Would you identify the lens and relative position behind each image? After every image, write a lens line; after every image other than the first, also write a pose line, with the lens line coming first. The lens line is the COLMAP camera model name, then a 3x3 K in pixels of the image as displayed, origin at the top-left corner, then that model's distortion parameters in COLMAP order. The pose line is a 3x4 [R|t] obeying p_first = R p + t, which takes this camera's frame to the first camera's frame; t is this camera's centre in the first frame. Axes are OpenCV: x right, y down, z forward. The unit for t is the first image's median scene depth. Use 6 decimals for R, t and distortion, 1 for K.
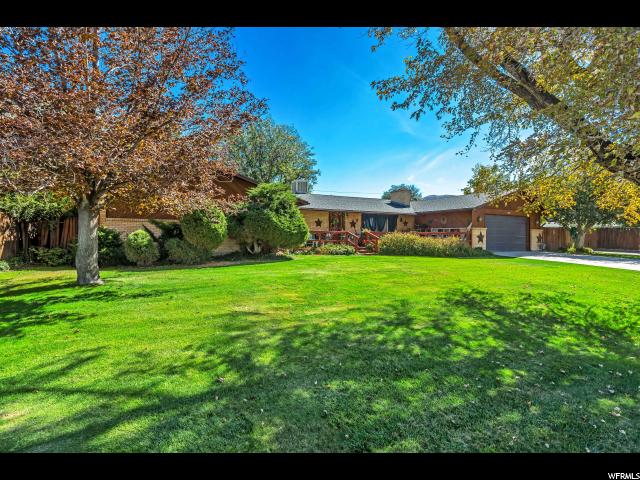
lens RADIAL K [[374.4, 0, 320.0], [0, 374.4, 240.0], [0, 0, 1]] dist [0.000347, 0.000098]
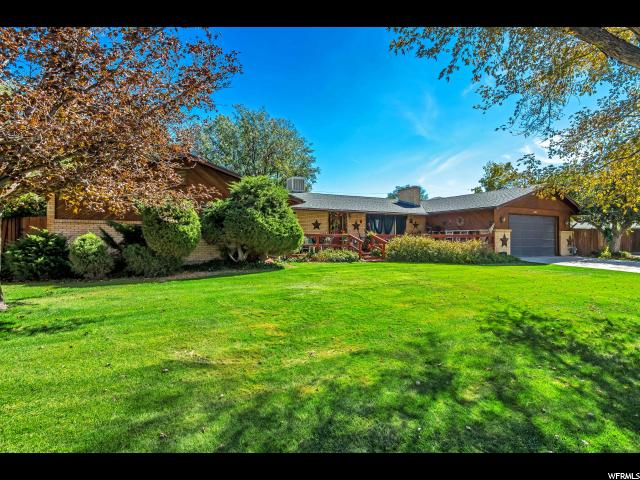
lens RADIAL K [[374.4, 0, 320.0], [0, 374.4, 240.0], [0, 0, 1]] dist [0.000347, 0.000098]
pose [[0.999955, -0.005422, -0.007817, 0.012554], [0.005343, 0.999934, -0.010147, -0.002106], [0.007871, 0.010105, 0.999918, 0.152227]]
